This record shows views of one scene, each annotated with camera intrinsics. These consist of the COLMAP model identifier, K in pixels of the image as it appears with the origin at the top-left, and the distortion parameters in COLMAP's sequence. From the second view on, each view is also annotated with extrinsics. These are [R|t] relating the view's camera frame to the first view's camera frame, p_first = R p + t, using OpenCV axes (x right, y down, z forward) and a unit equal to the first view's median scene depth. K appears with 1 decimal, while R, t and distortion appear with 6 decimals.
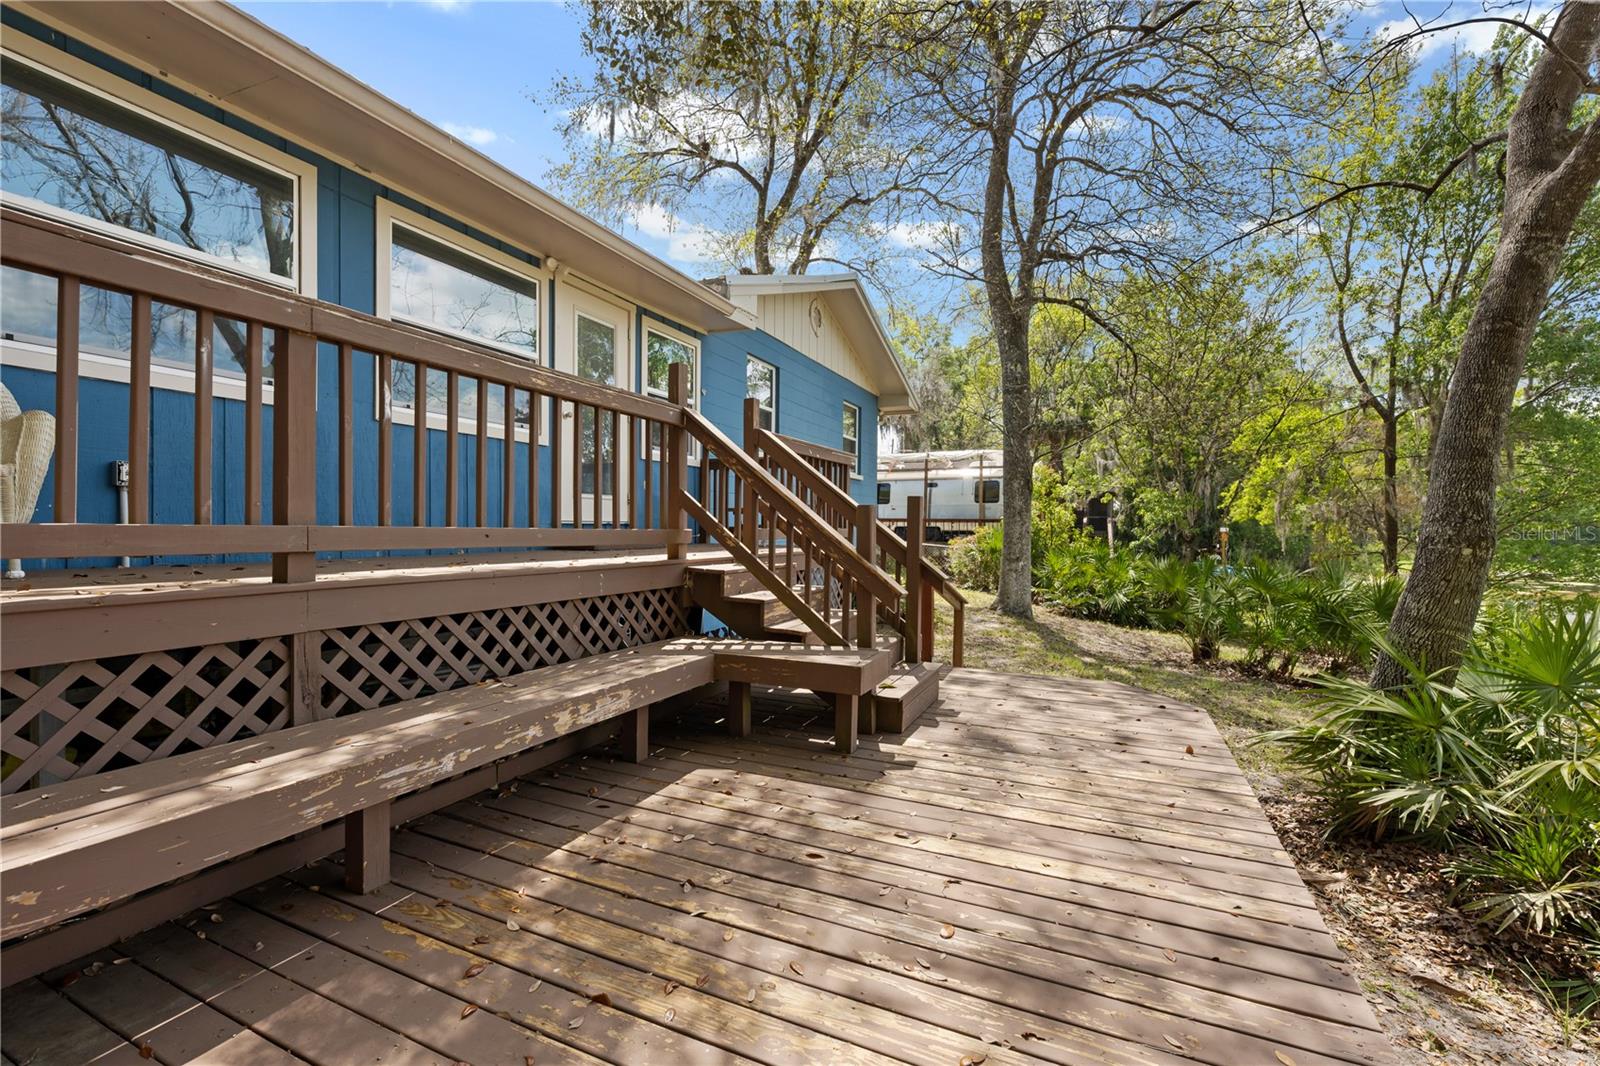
lens RADIAL K [[703.8, 0, 799.3], [0, 703.8, 531.9], [0, 0, 1]] dist [-0.002744, -0.001074]
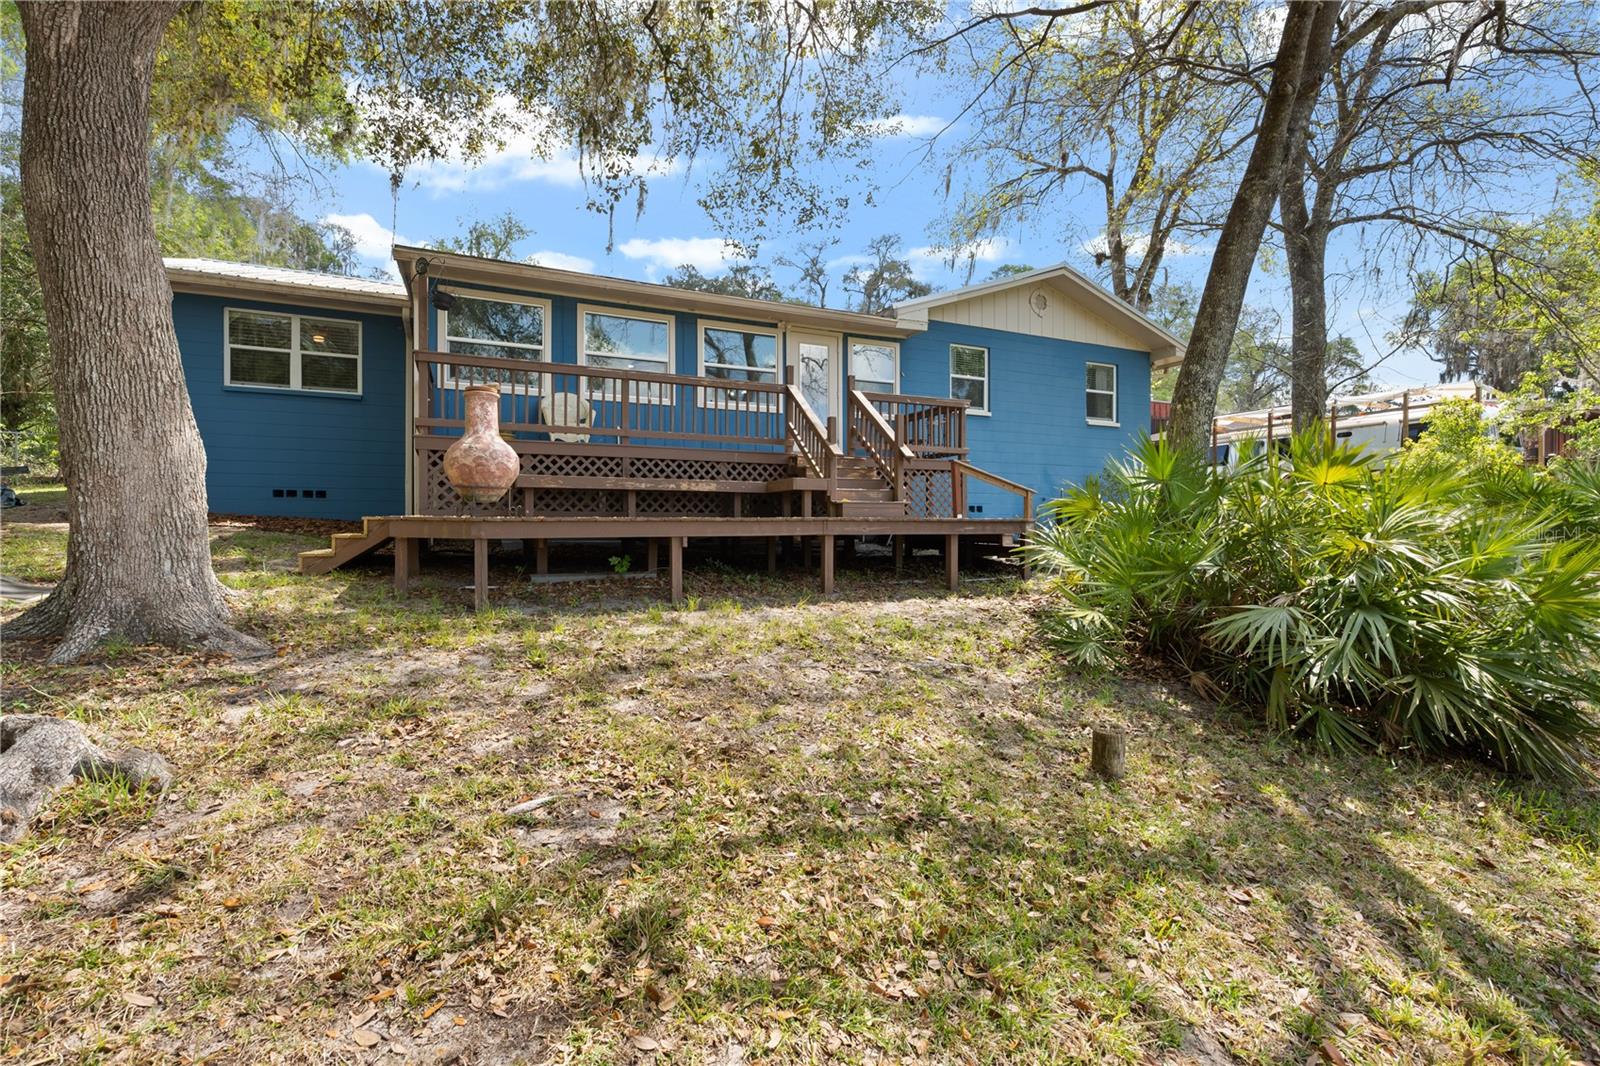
lens RADIAL K [[703.8, 0, 797.4], [0, 703.8, 534.4], [0, 0, 1]] dist [-0.002744, -0.001074]
pose [[0.747536, -0.005888, -0.664196, 1.326741], [0.004444, 0.999983, -0.003864, 0.305012], [0.664207, -0.000063, 0.747549, -0.646255]]
